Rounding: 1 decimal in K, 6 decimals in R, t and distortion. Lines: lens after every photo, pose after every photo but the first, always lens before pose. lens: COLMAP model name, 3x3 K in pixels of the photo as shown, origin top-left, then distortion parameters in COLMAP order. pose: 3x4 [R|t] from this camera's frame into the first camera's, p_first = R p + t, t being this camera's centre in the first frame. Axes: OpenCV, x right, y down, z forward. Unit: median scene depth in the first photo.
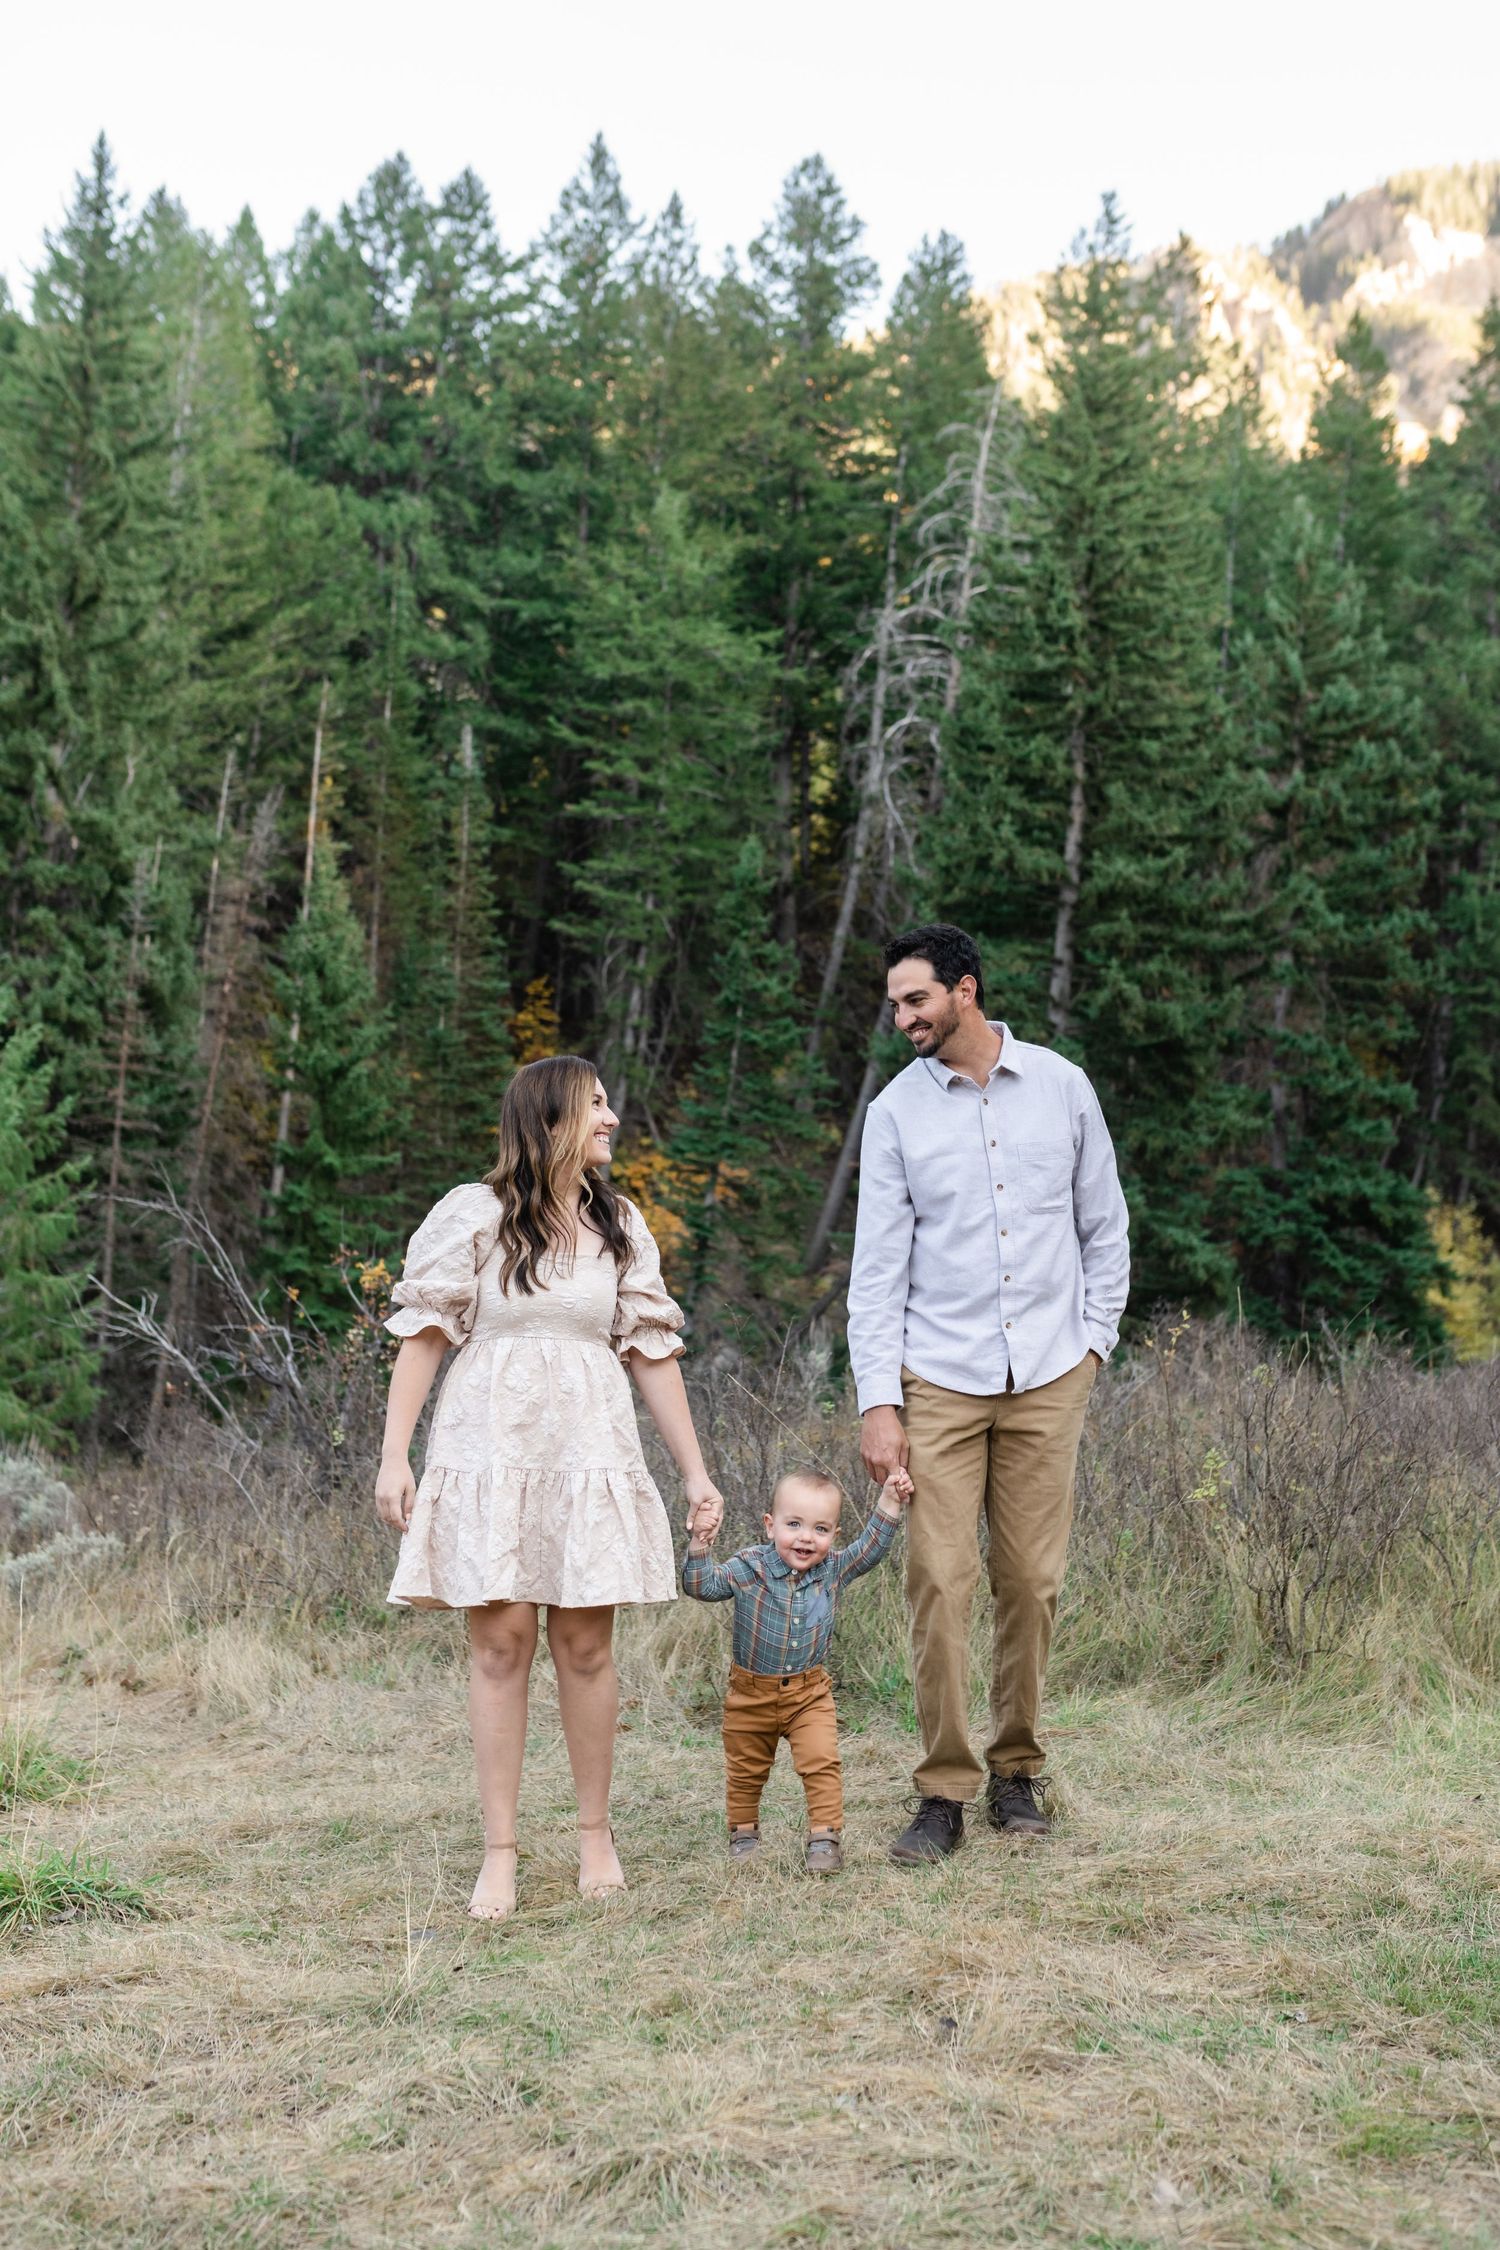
lens RADIAL K [[2248.5, 0, 731.9], [0, 2248.5, 1111.3], [0, 0, 1]] dist [-0.069409, 0.099664]
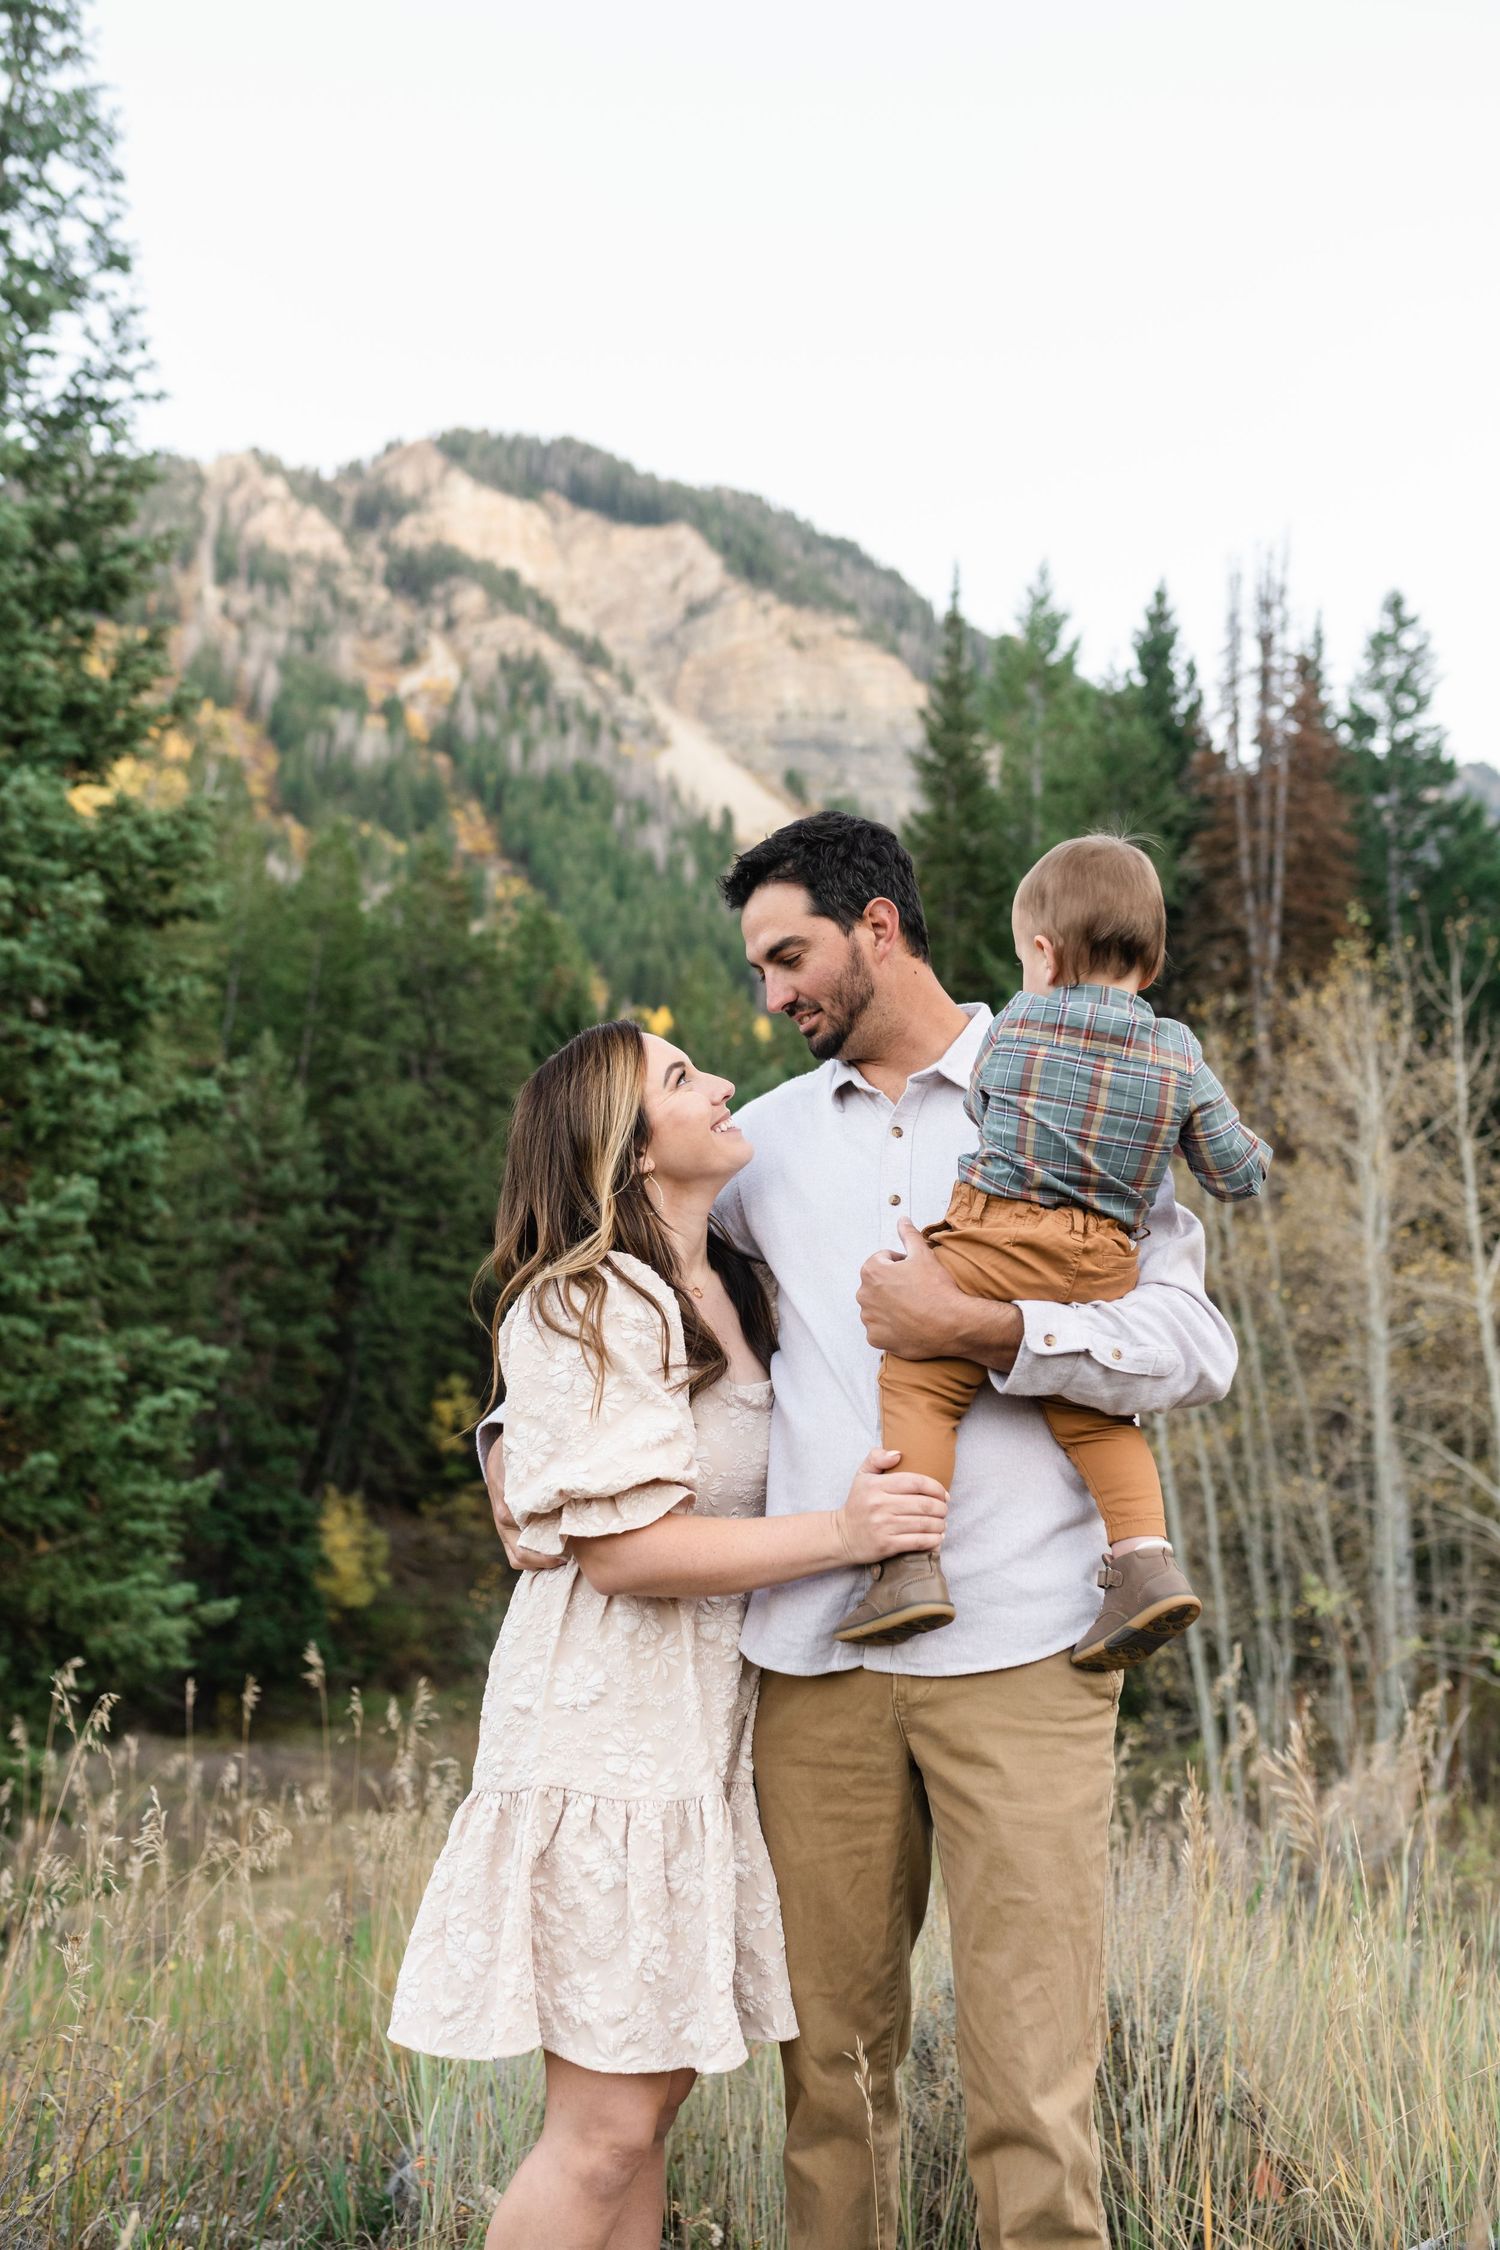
lens RADIAL K [[2120.0, 0, 750.0], [0, 2120.0, 1125.0], [0, 0, 1]] dist [-0.061562, 0.082076]
pose [[0.895205, 0.079880, 0.438437, -0.074049], [-0.050380, 0.995638, -0.078532, -0.121388], [-0.442797, 0.048214, 0.895324, -0.416585]]
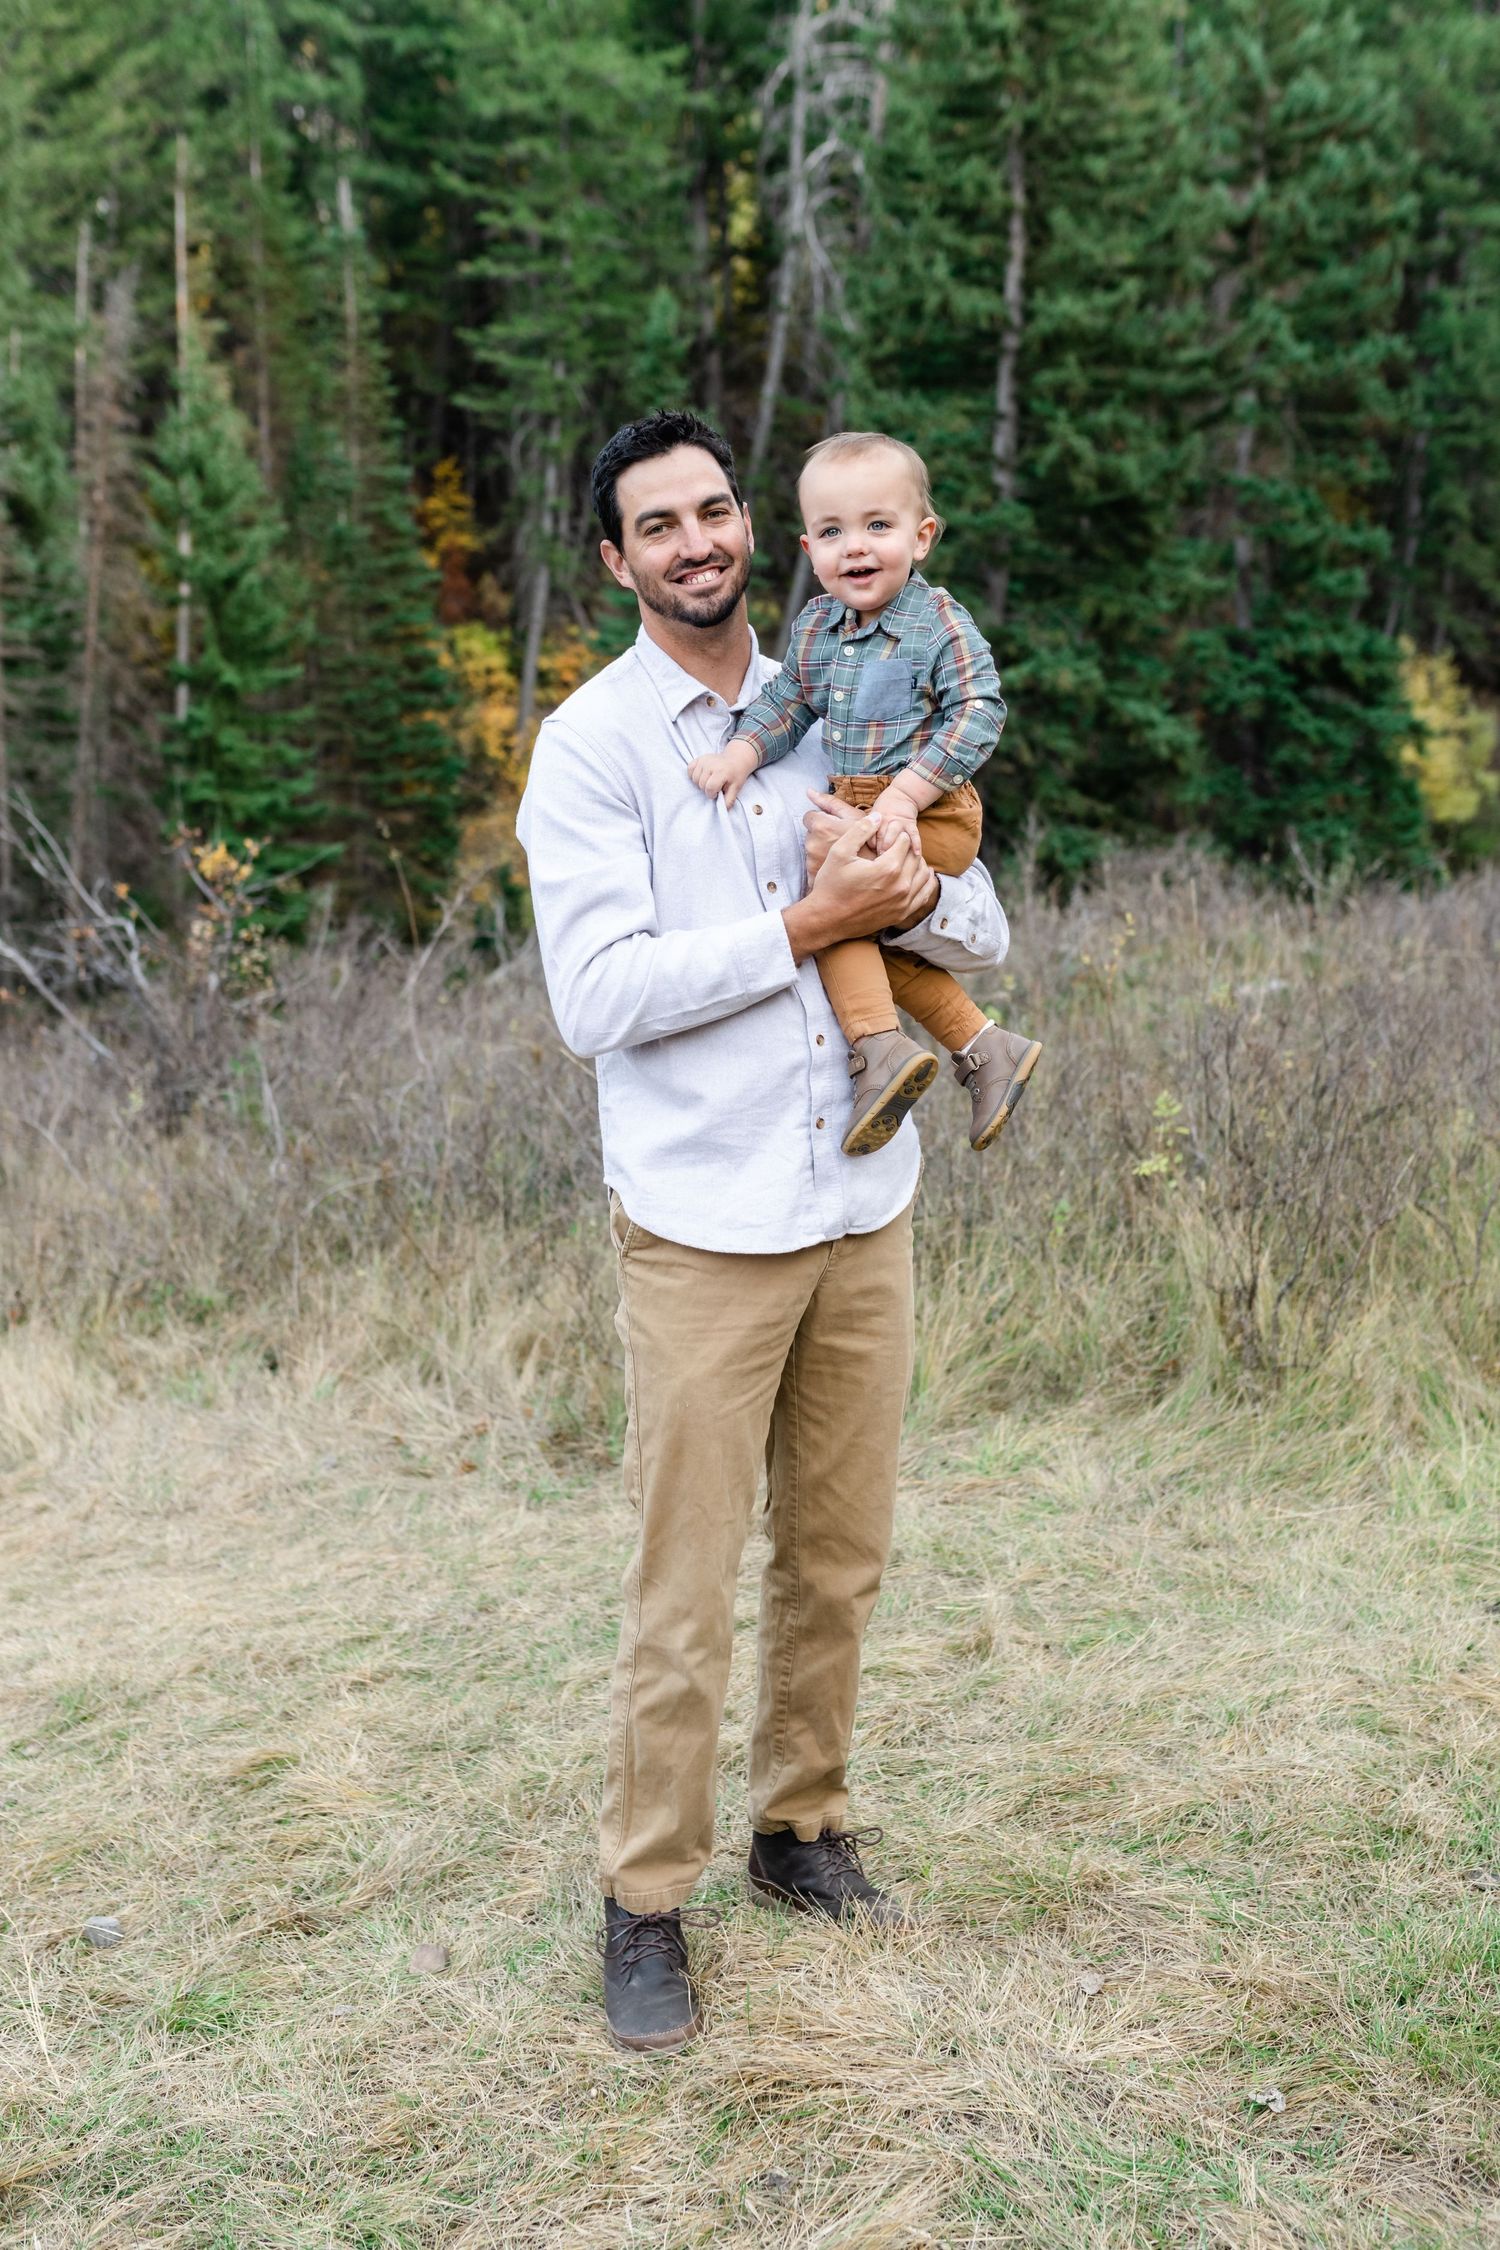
lens RADIAL K [[2312.7, 0, 719.1], [0, 2312.7, 1068.5], [0, 0, 1]] dist [-0.063394, 0.091203]
pose [[0.998313, -0.057457, 0.008384, 0.005339], [0.054496, 0.976969, 0.206303, -0.004914], [-0.020044, -0.205498, 0.978452, 0.020932]]
